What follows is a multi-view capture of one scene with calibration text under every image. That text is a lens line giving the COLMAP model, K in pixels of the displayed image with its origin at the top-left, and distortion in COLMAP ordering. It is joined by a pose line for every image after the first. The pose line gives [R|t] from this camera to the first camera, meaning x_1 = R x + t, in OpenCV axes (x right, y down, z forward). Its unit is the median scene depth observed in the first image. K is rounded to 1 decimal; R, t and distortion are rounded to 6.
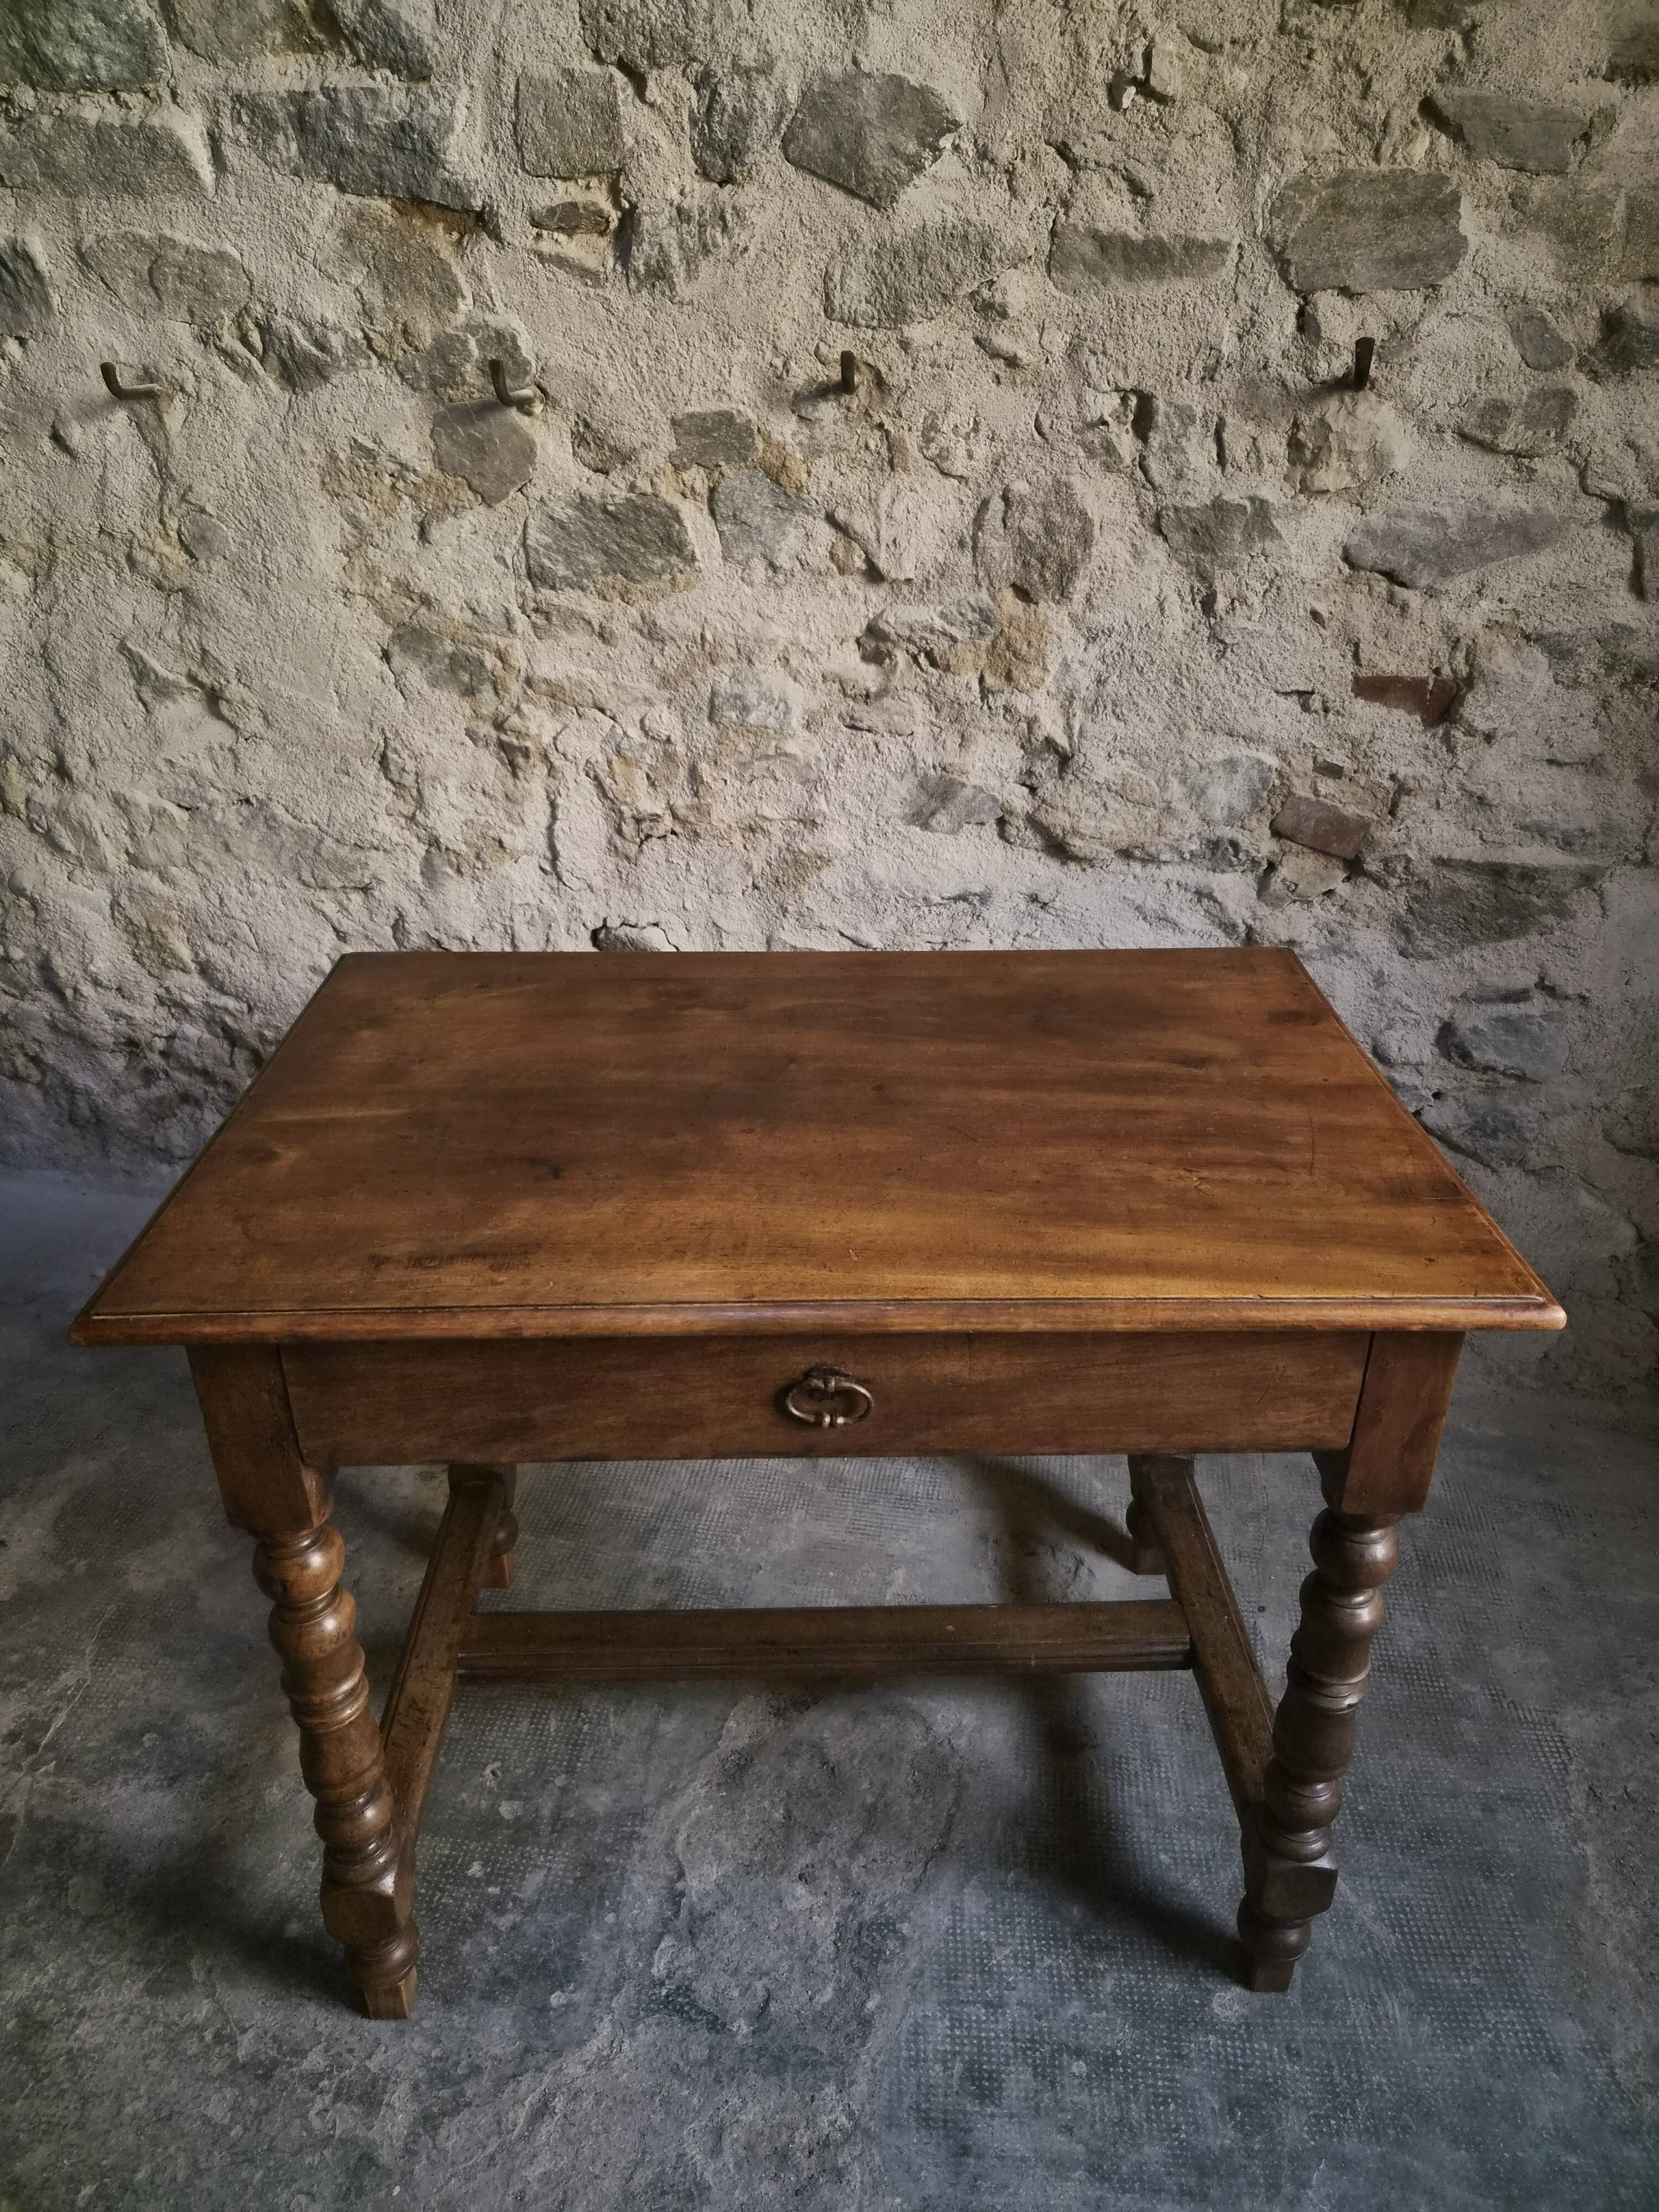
lens RADIAL K [[1475.7, 0, 835.2], [0, 1475.7, 1098.1], [0, 0, 1]] dist [0.067164, -0.051318]
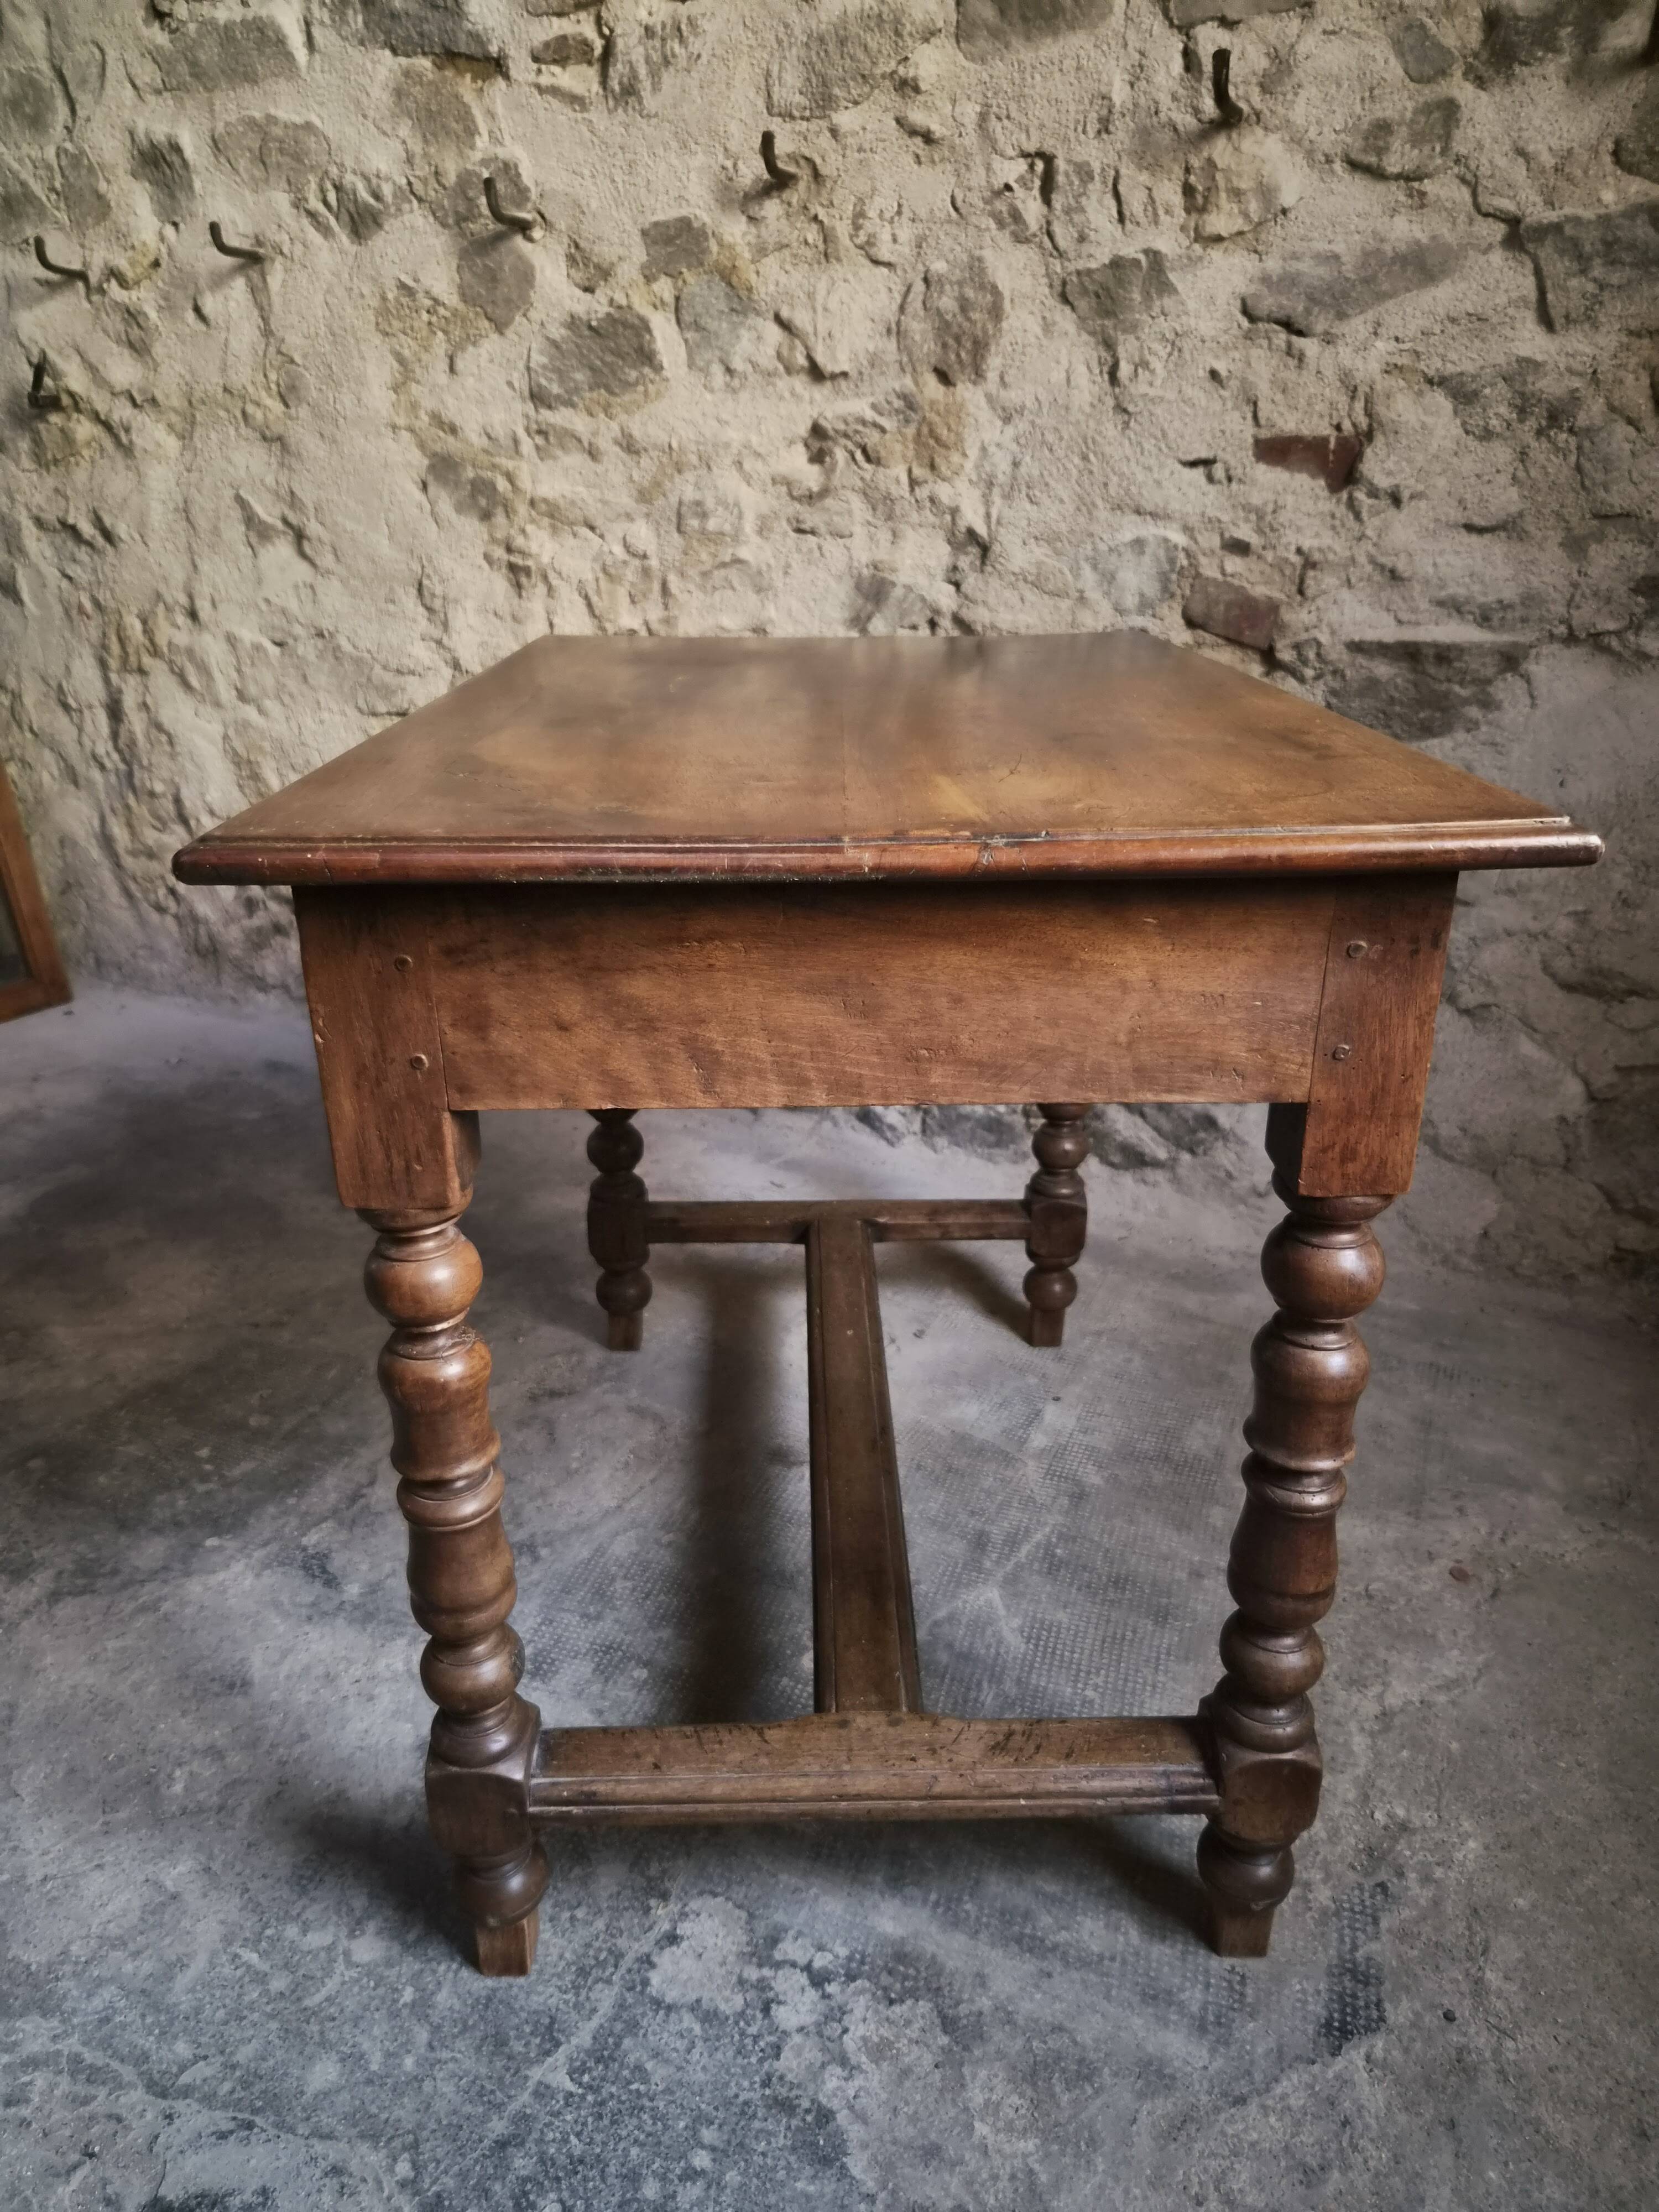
lens RADIAL K [[1487.4, 0, 820.2], [0, 1487.4, 1133.2], [0, 0, 1]] dist [0.059944, -0.049911]
pose [[0.964339, 0.099161, -0.245393, 0.355338], [-0.118516, 0.990798, -0.065367, 0.254130], [0.236653, 0.092119, 0.967217, 0.035247]]
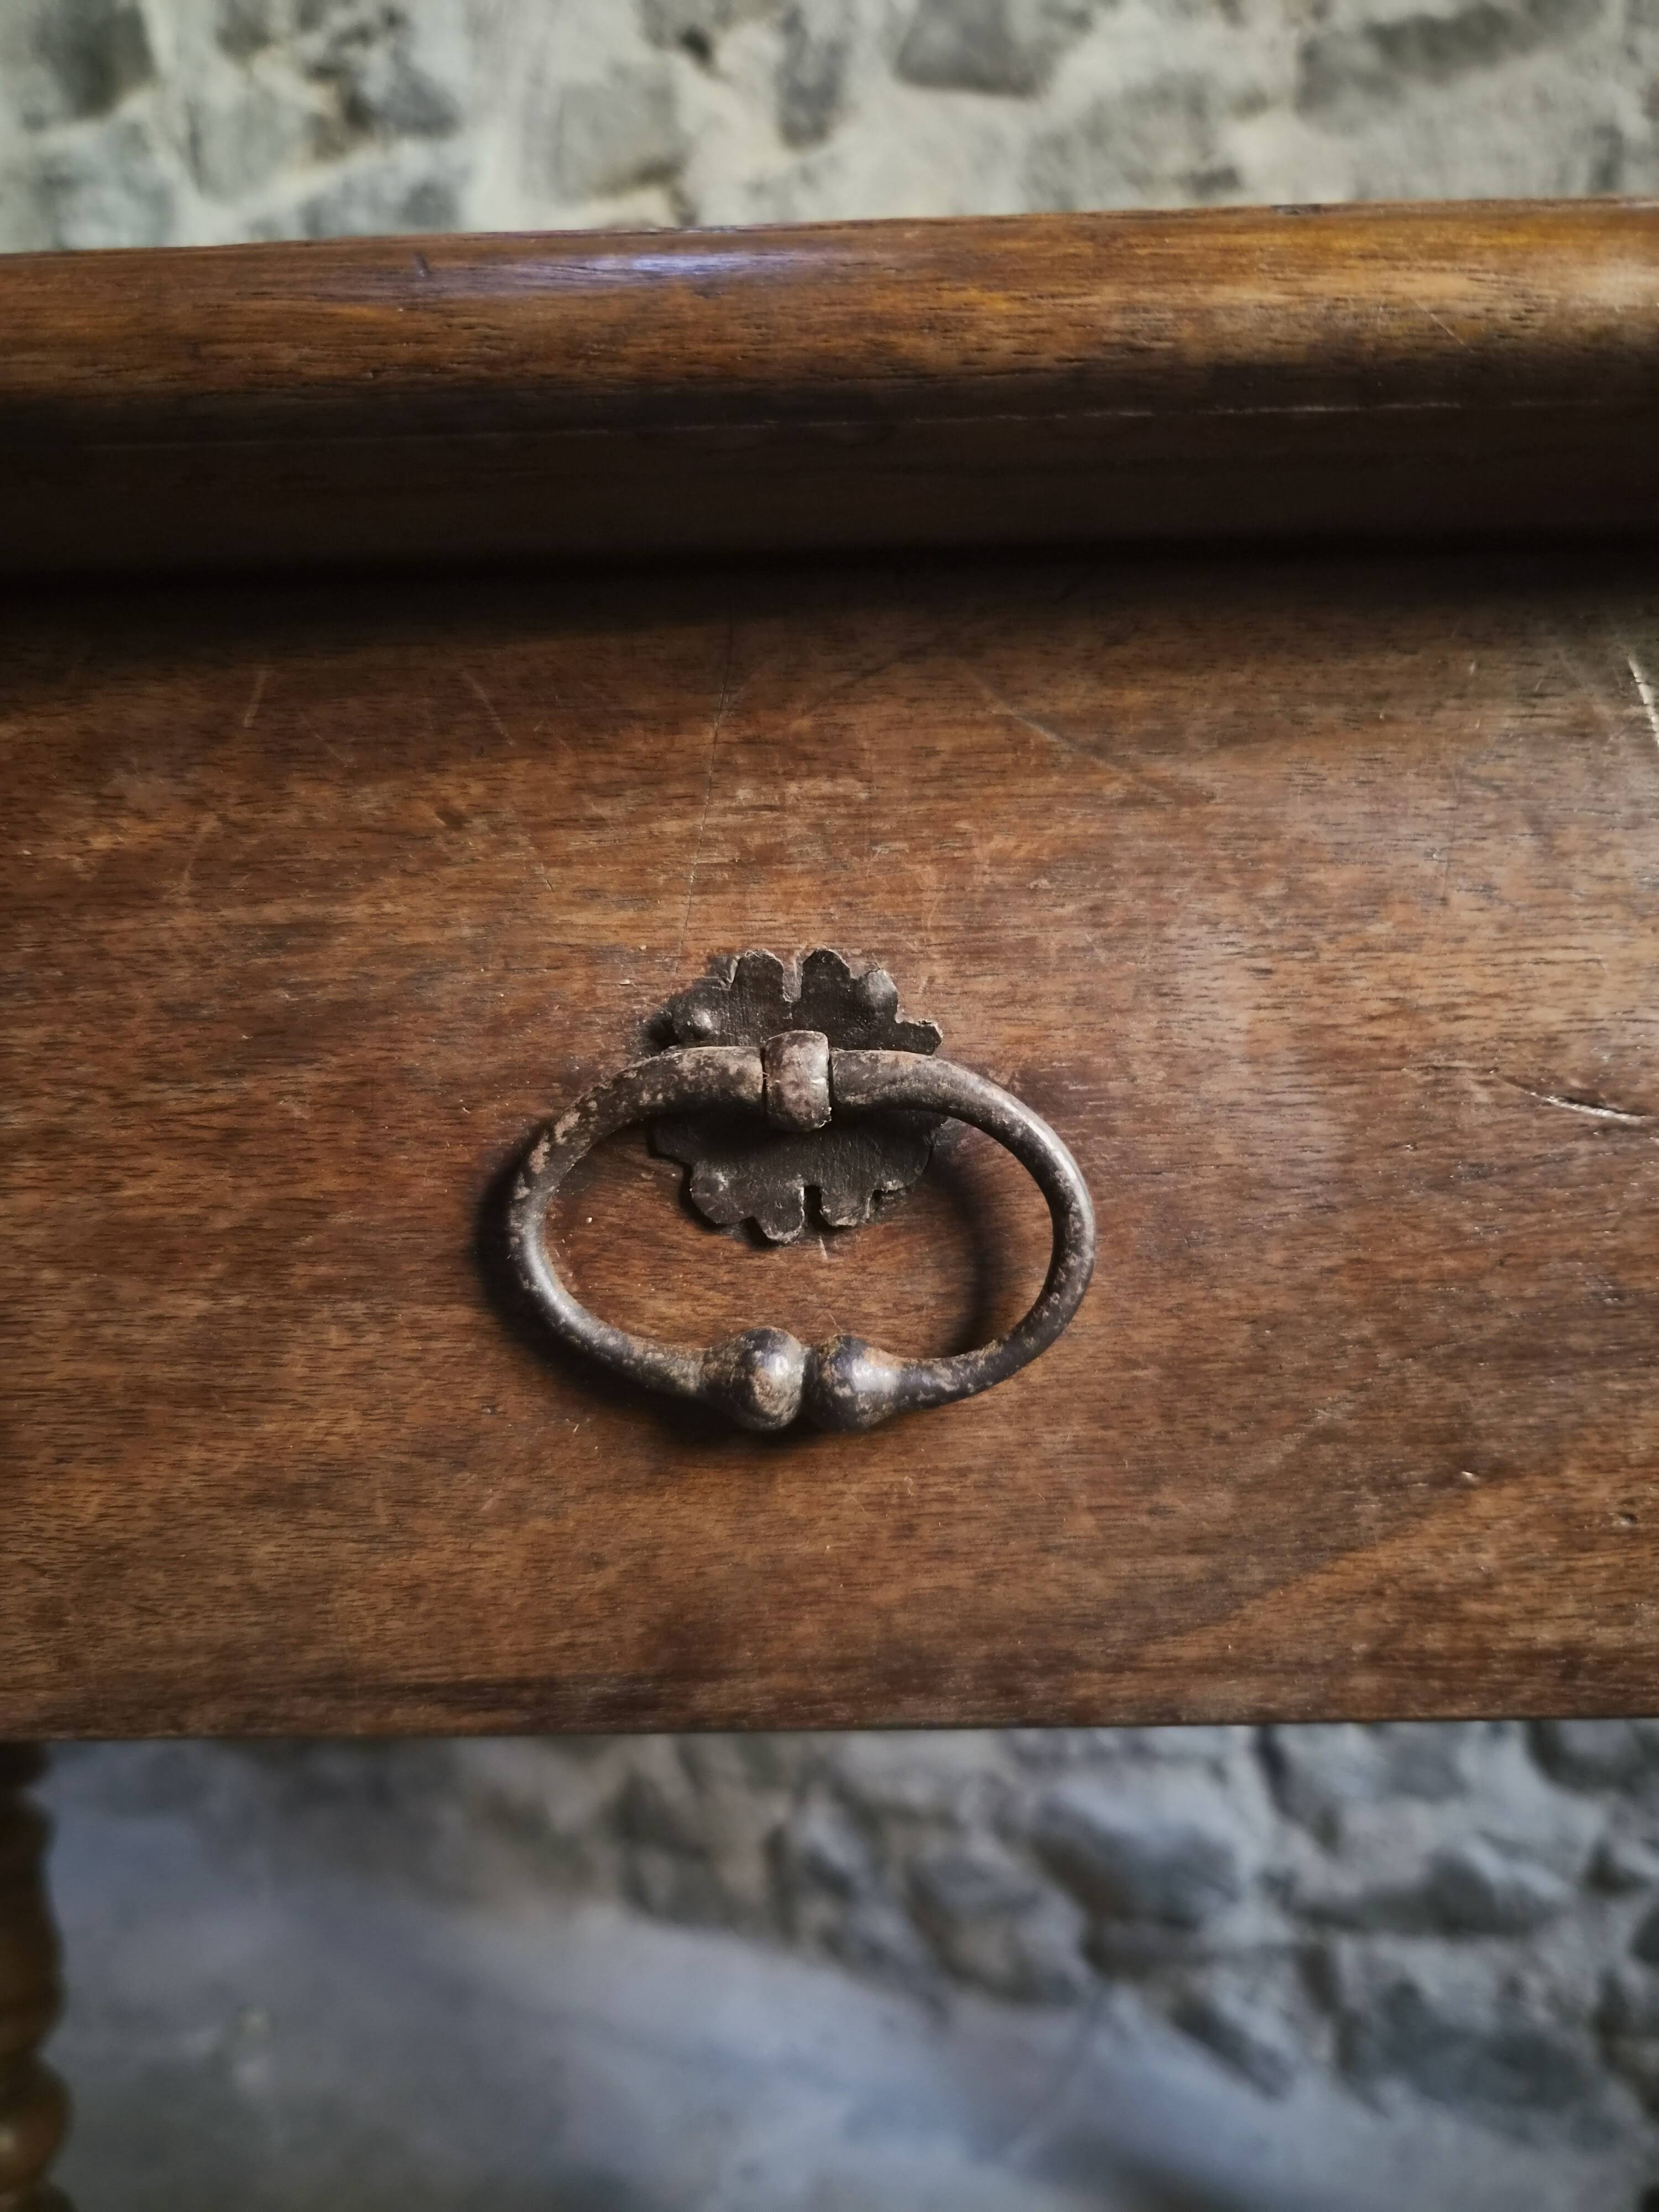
lens RADIAL K [[1567.2, 0, 821.6], [0, 1567.2, 1127.5], [0, 0, 1]] dist [-0.008297, -0.007885]
pose [[0.979773, -0.021838, -0.198917, 0.060918], [-0.071275, 0.890754, -0.448863, 0.122814], [0.186988, 0.453961, 0.871180, 0.548794]]
